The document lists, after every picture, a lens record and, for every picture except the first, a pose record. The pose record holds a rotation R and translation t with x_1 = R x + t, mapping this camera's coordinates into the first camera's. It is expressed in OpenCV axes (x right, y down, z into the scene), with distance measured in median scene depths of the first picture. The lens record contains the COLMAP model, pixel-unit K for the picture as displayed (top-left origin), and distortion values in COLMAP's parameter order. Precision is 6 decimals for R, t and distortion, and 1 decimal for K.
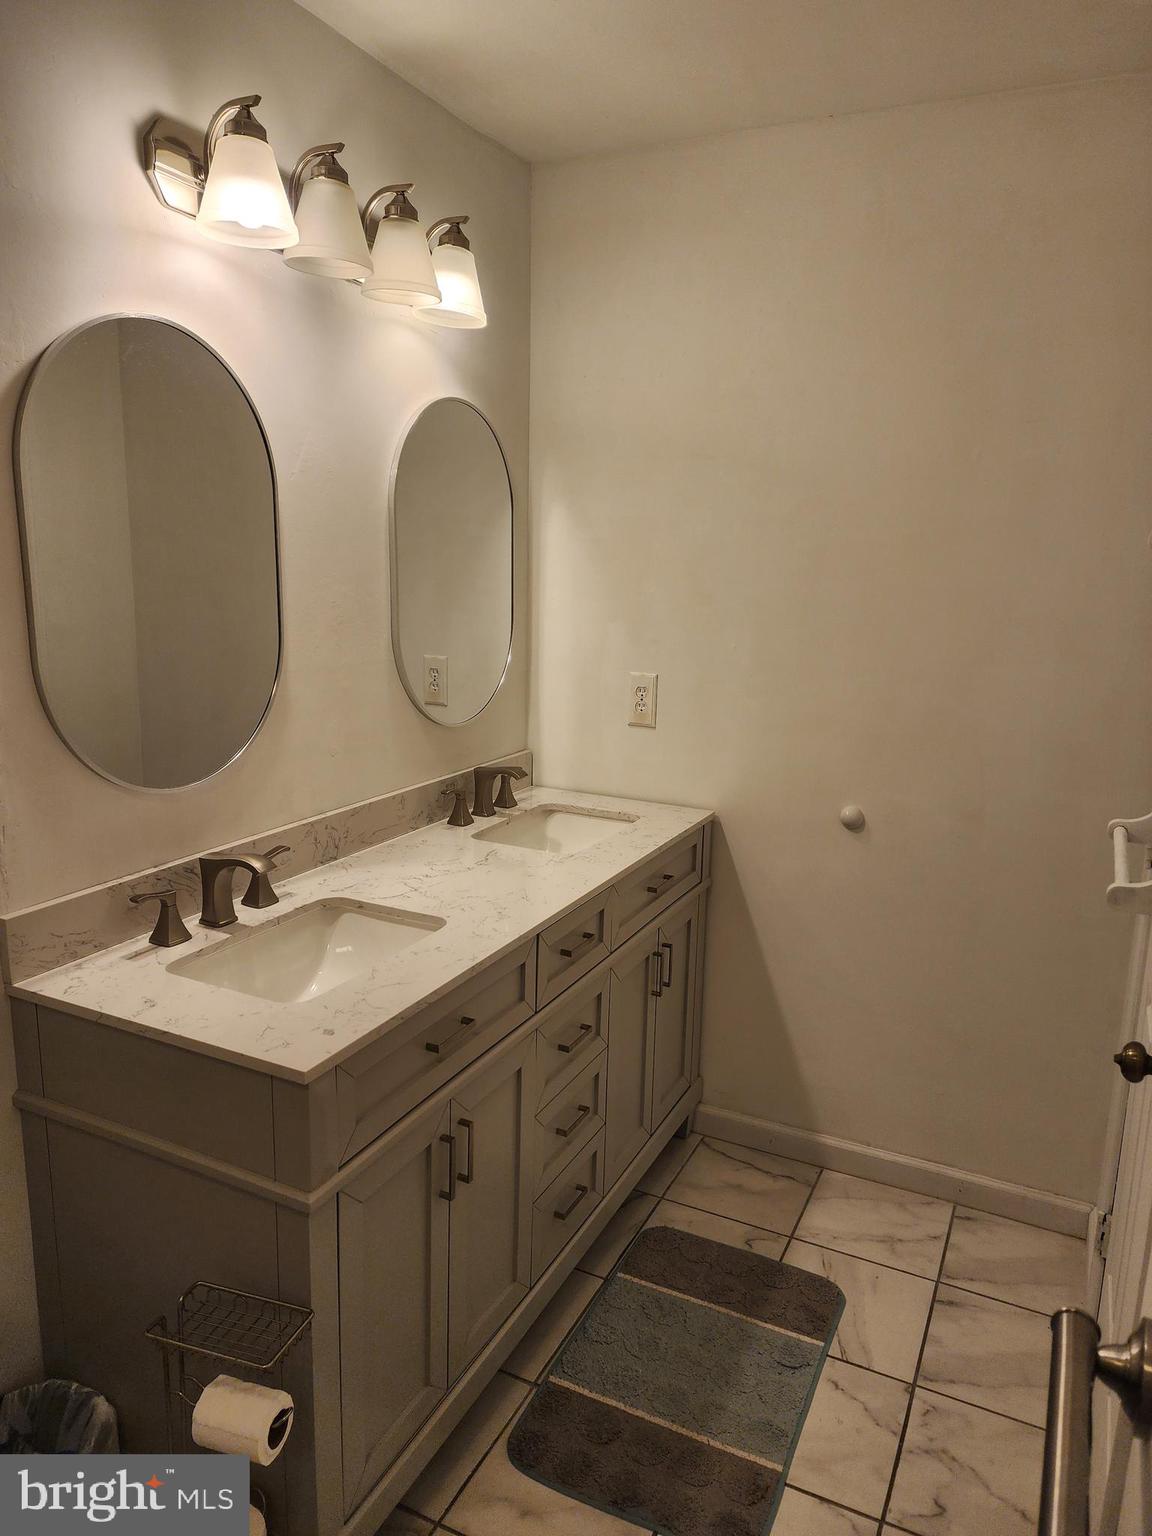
lens RADIAL K [[1016.5, 0, 574.6], [0, 1016.5, 749.0], [0, 0, 1]] dist [0.061652, -0.055924]
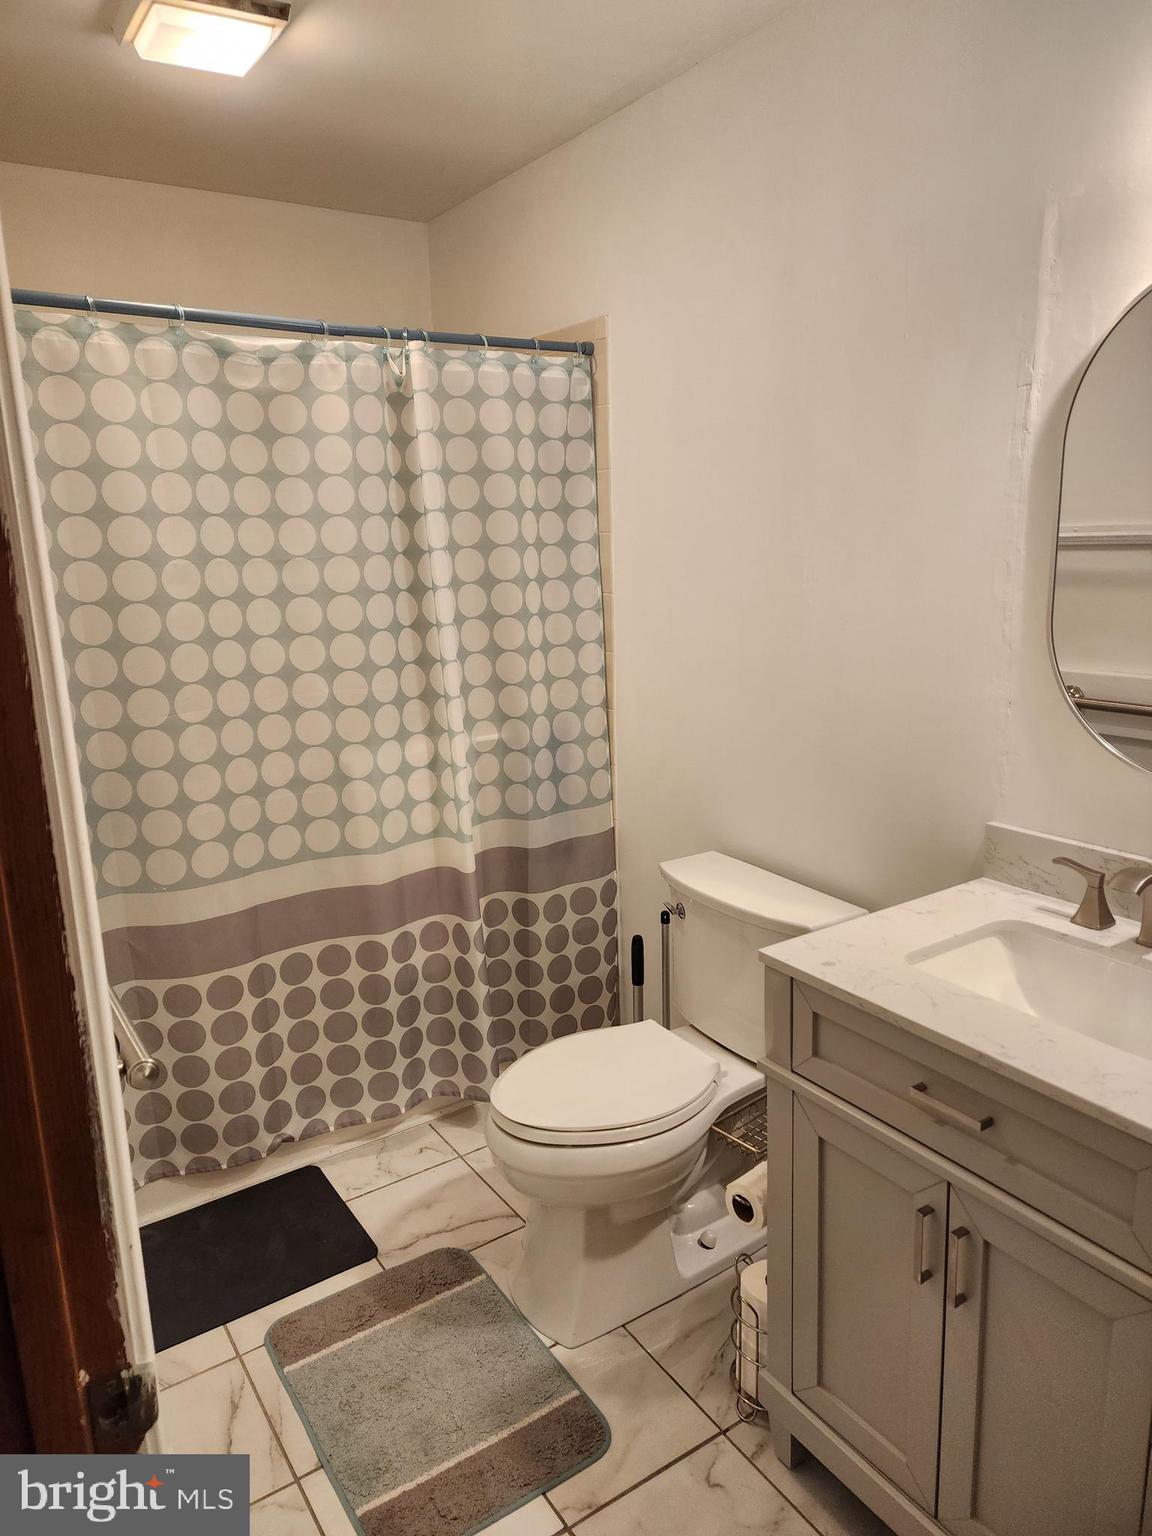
lens RADIAL K [[1016.5, 0, 574.6], [0, 1016.5, 749.0], [0, 0, 1]] dist [0.061652, -0.055924]
pose [[-0.502499, 0.167102, -0.848276, 0.581105], [-0.137364, 0.953251, 0.269153, -0.147370], [0.853596, 0.251772, -0.456054, 0.883492]]
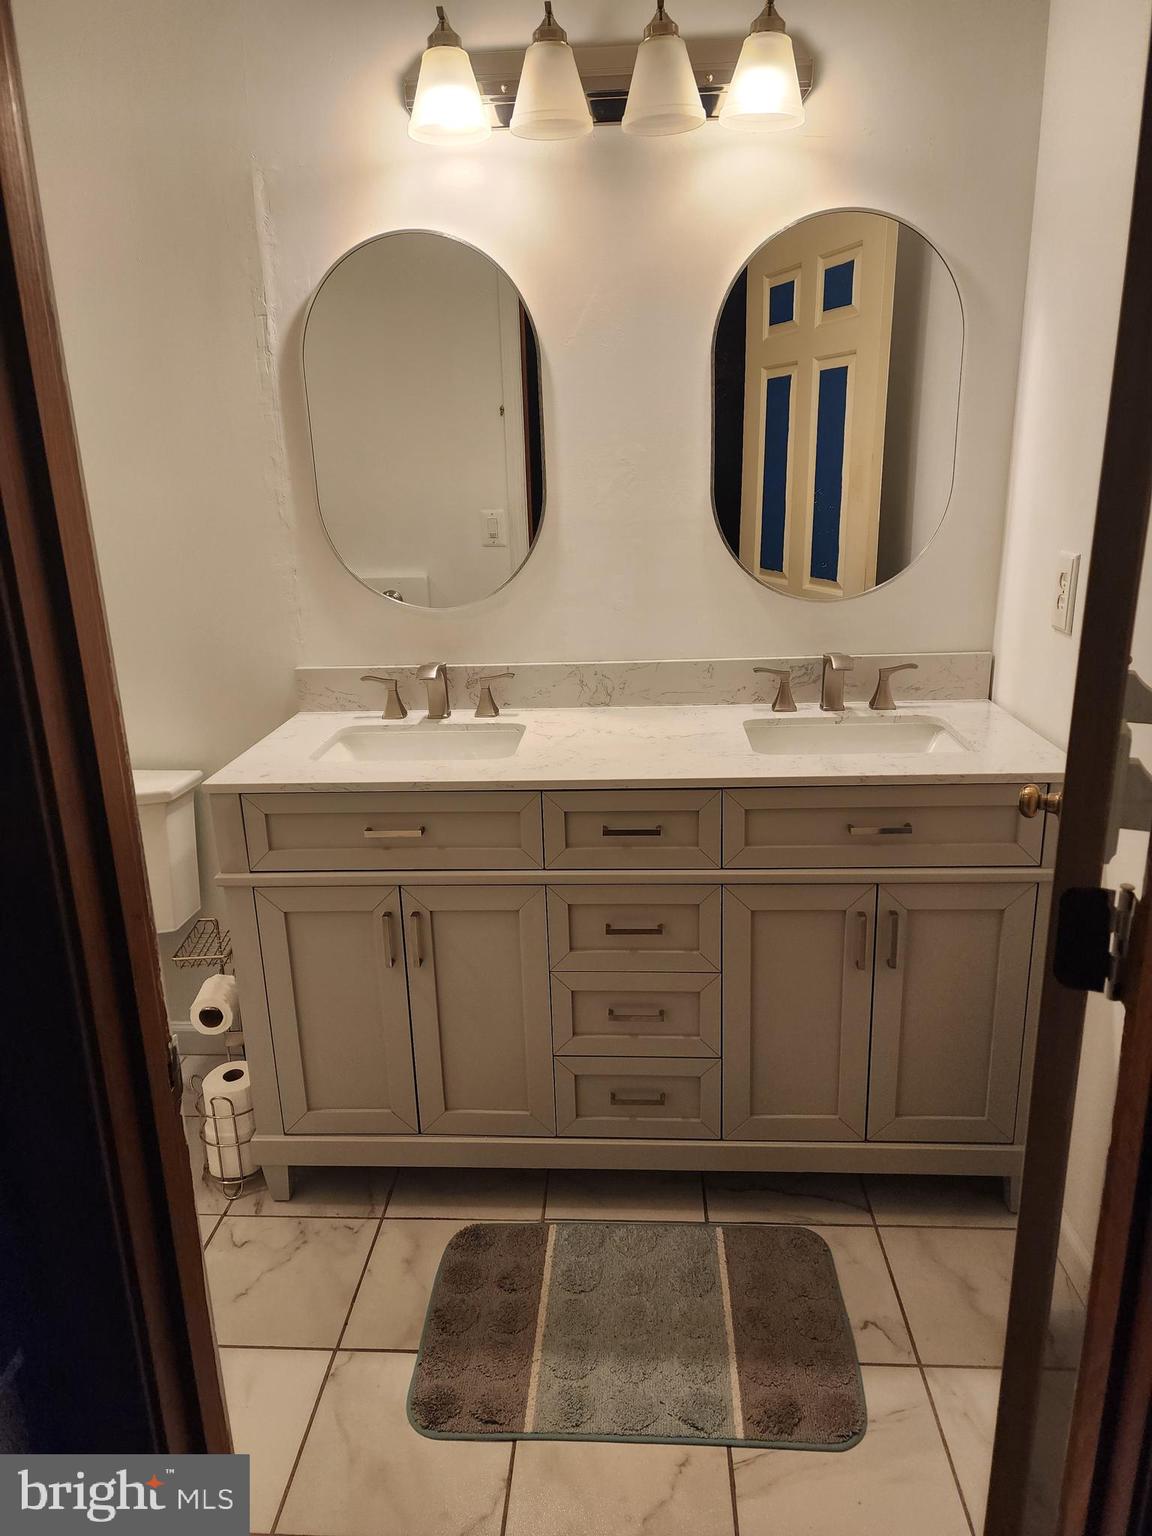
lens RADIAL K [[1016.5, 0, 574.6], [0, 1016.5, 749.0], [0, 0, 1]] dist [0.061652, -0.055924]
pose [[0.390254, 0.210052, -0.896426, 0.827899], [-0.128199, 0.976540, 0.173014, -0.033412], [0.911738, 0.047402, 0.408027, 0.600196]]
